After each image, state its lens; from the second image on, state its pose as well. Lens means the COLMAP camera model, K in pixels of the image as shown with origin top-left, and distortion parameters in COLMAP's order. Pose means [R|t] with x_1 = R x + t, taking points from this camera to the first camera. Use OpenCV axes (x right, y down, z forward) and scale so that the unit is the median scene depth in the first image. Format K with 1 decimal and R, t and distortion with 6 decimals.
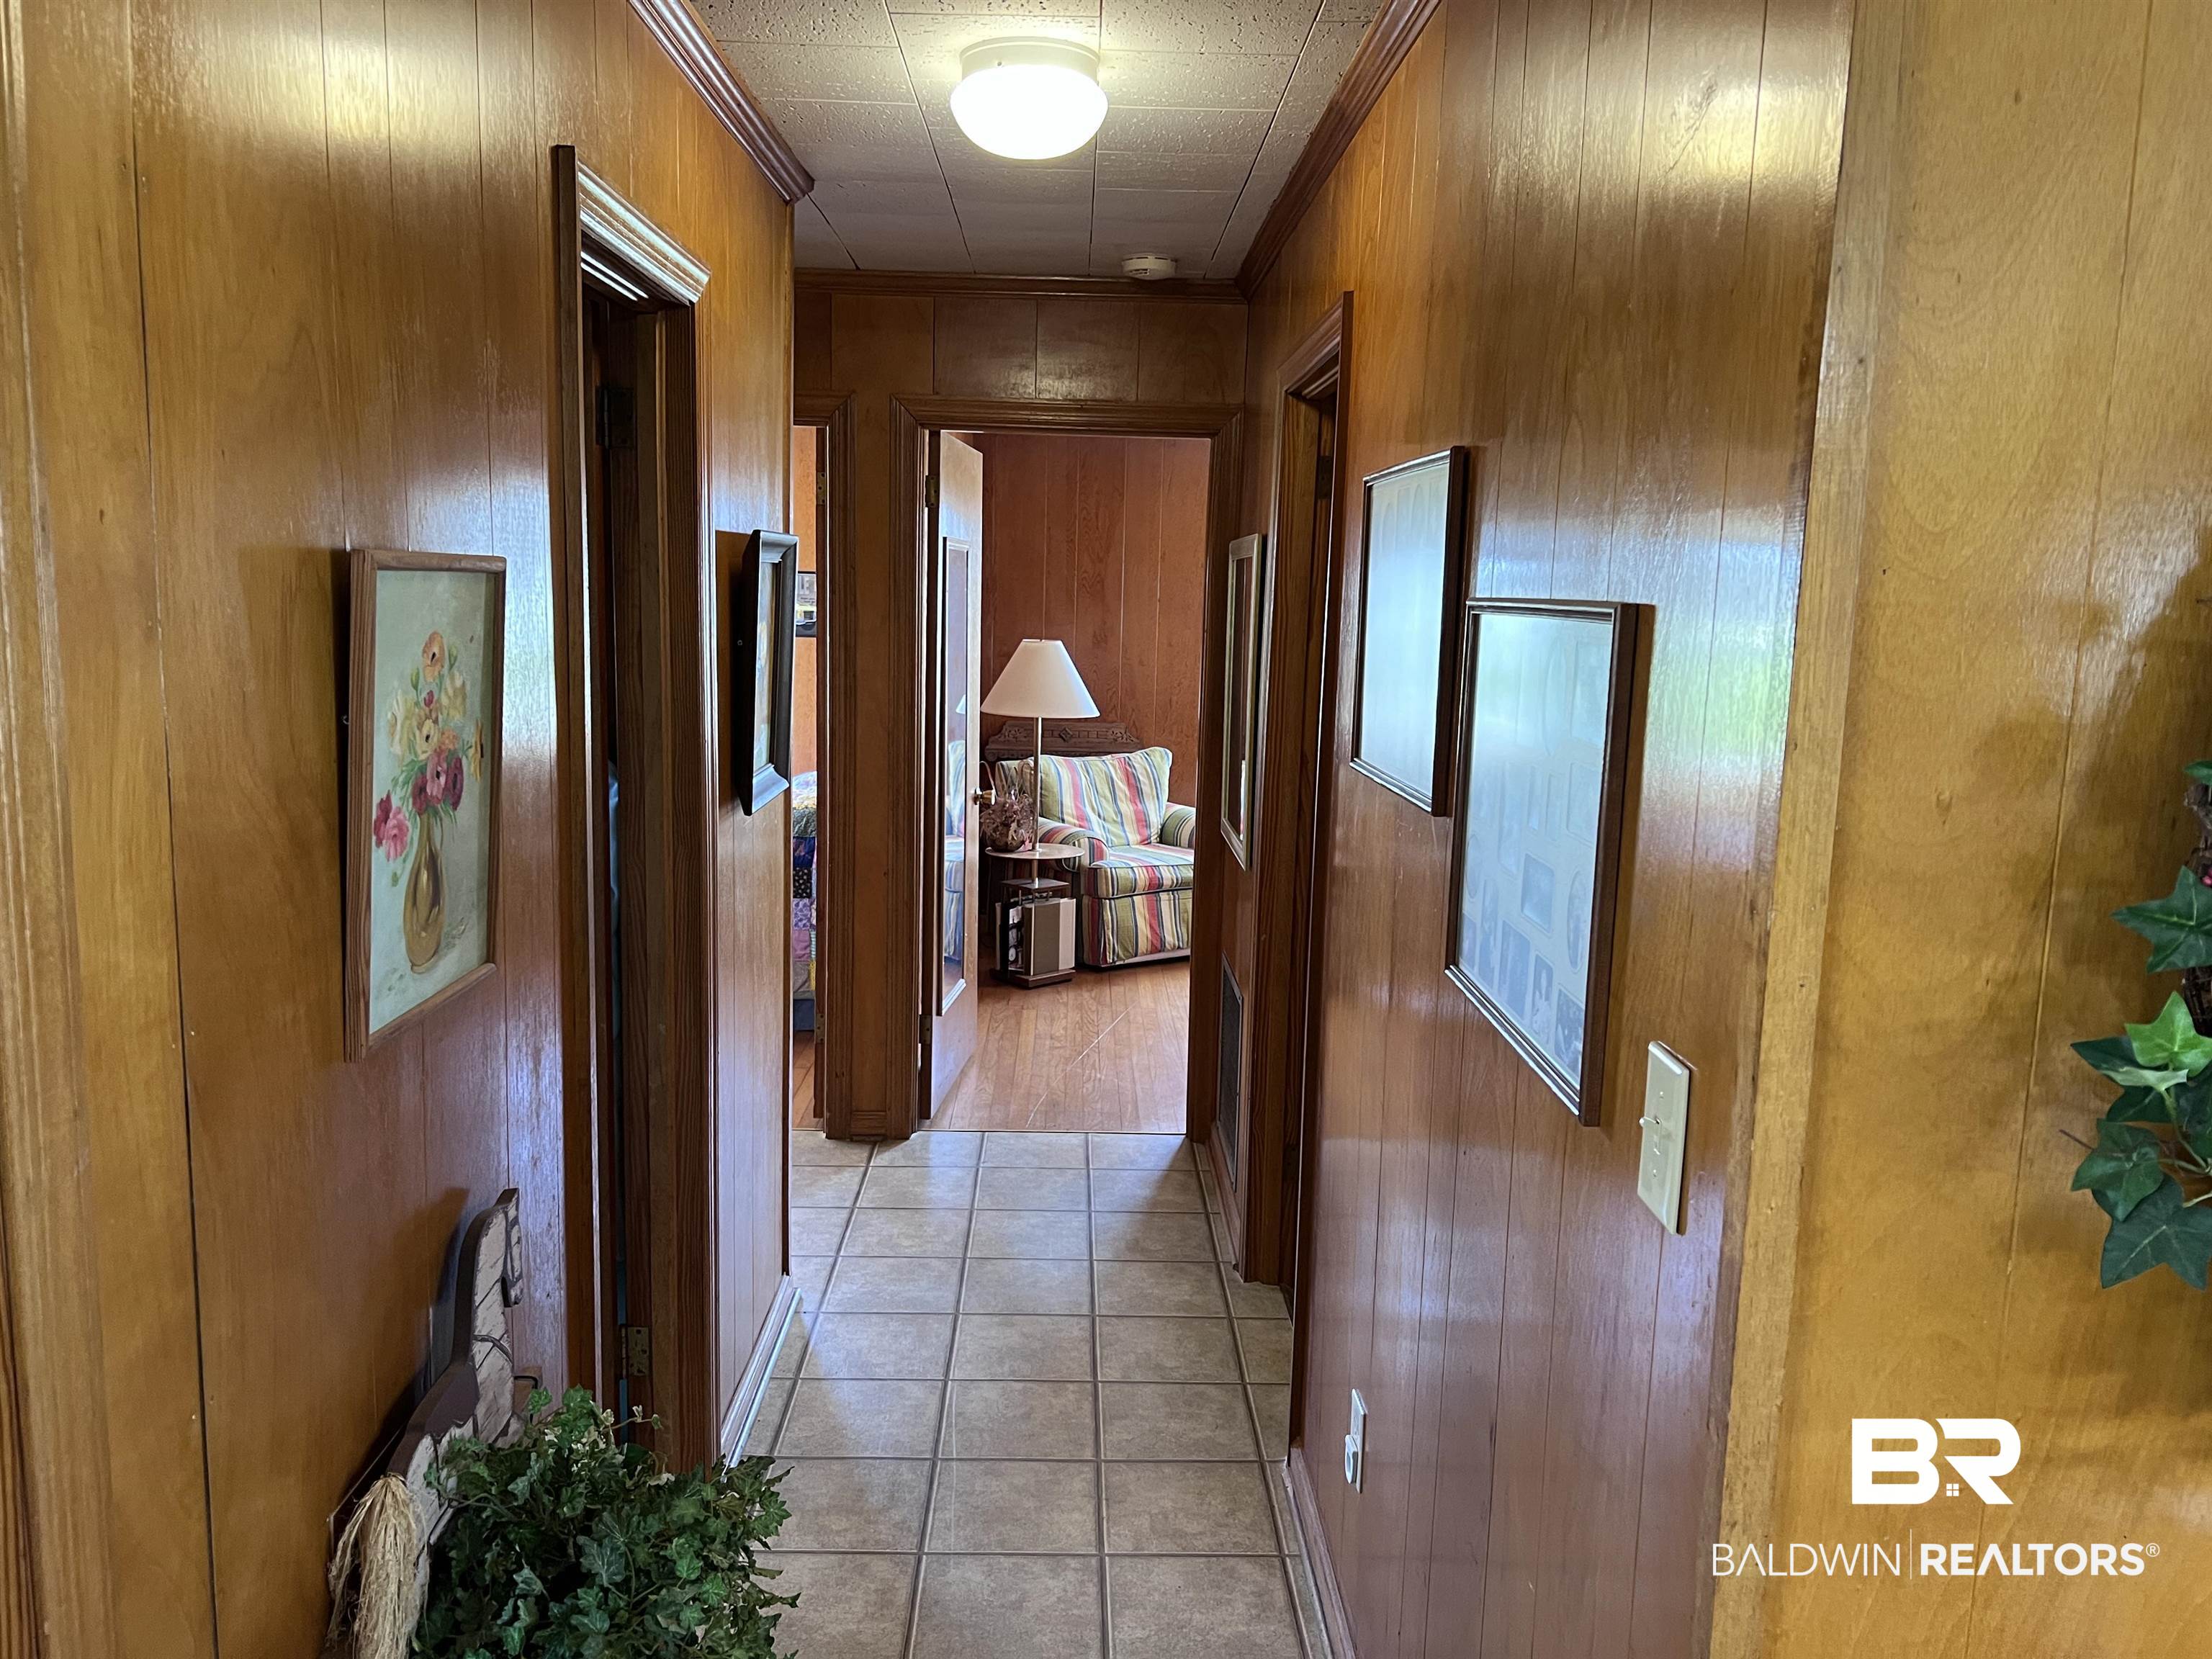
lens RADIAL K [[1658.7, 0, 1106.5], [0, 1658.7, 828.2], [0, 0, 1]] dist [0.022630, -0.028443]
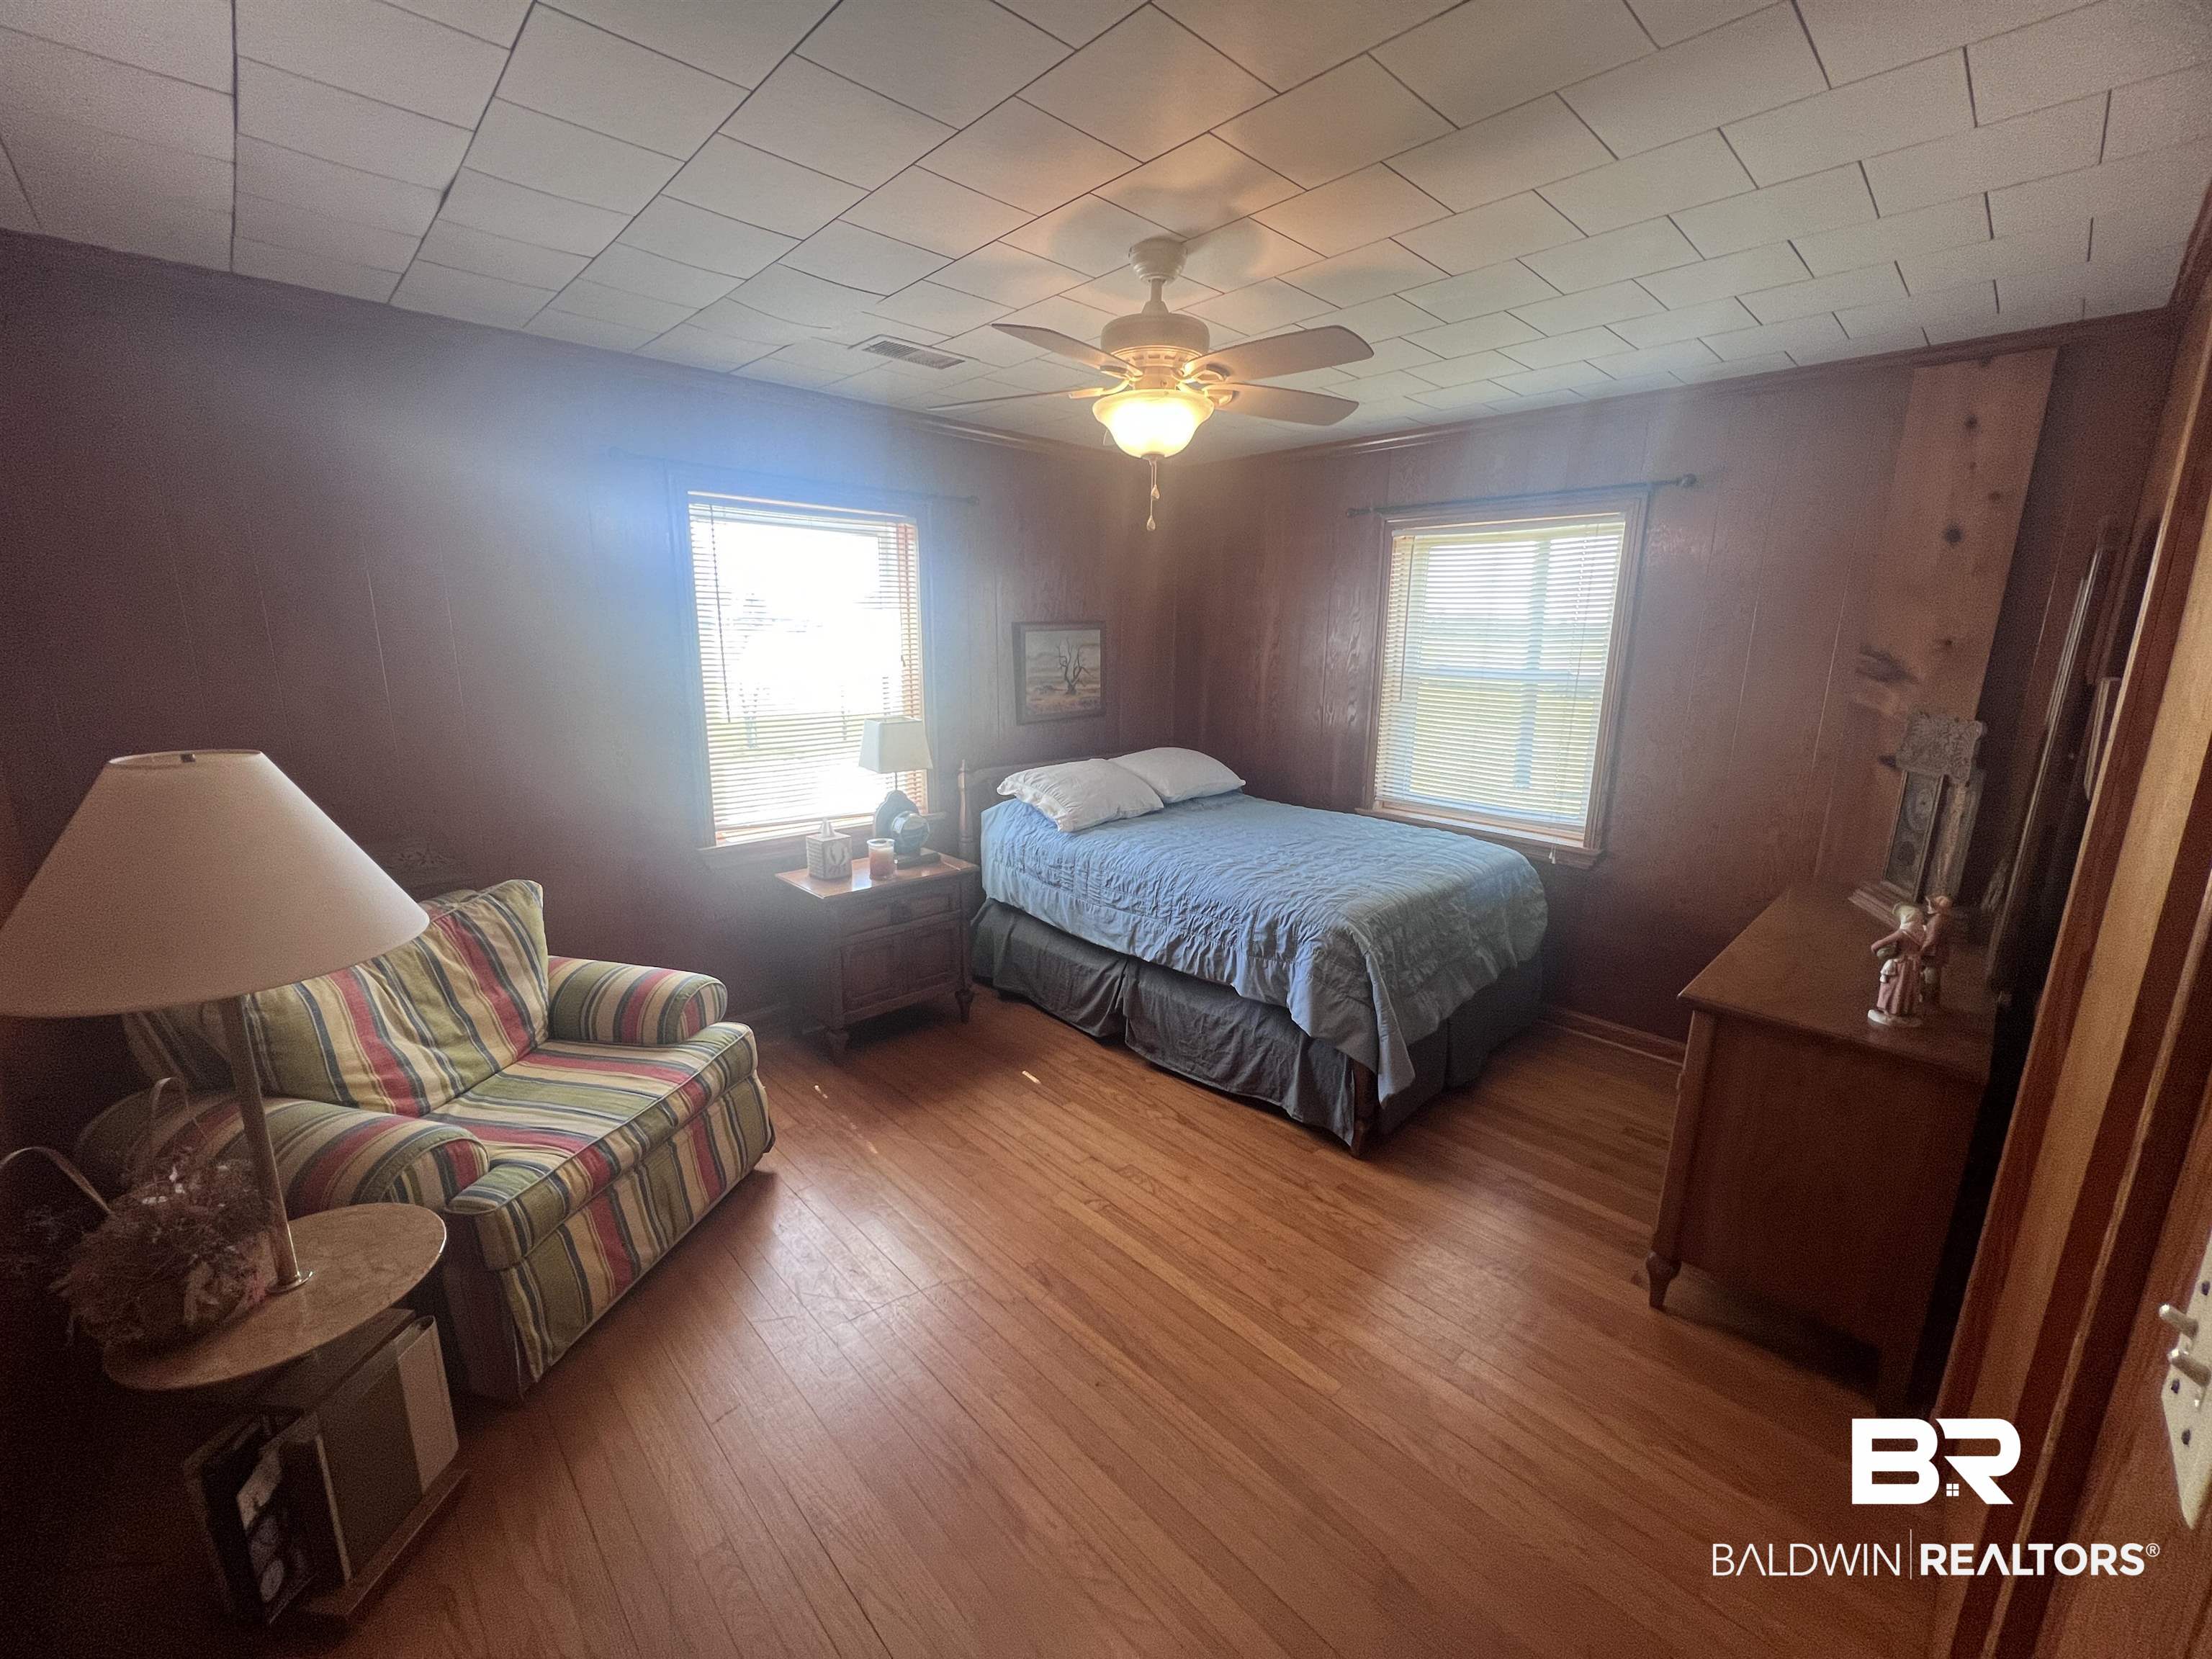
lens RADIAL K [[883.3, 0, 1102.8], [0, 883.3, 827.9], [0, 0, 1]] dist [-0.000611, 0.000632]
pose [[0.737613, -0.166756, 0.654308, -0.017899], [0.106951, 0.985645, 0.130632, -0.089223], [-0.666699, -0.026376, 0.744860, 0.644177]]
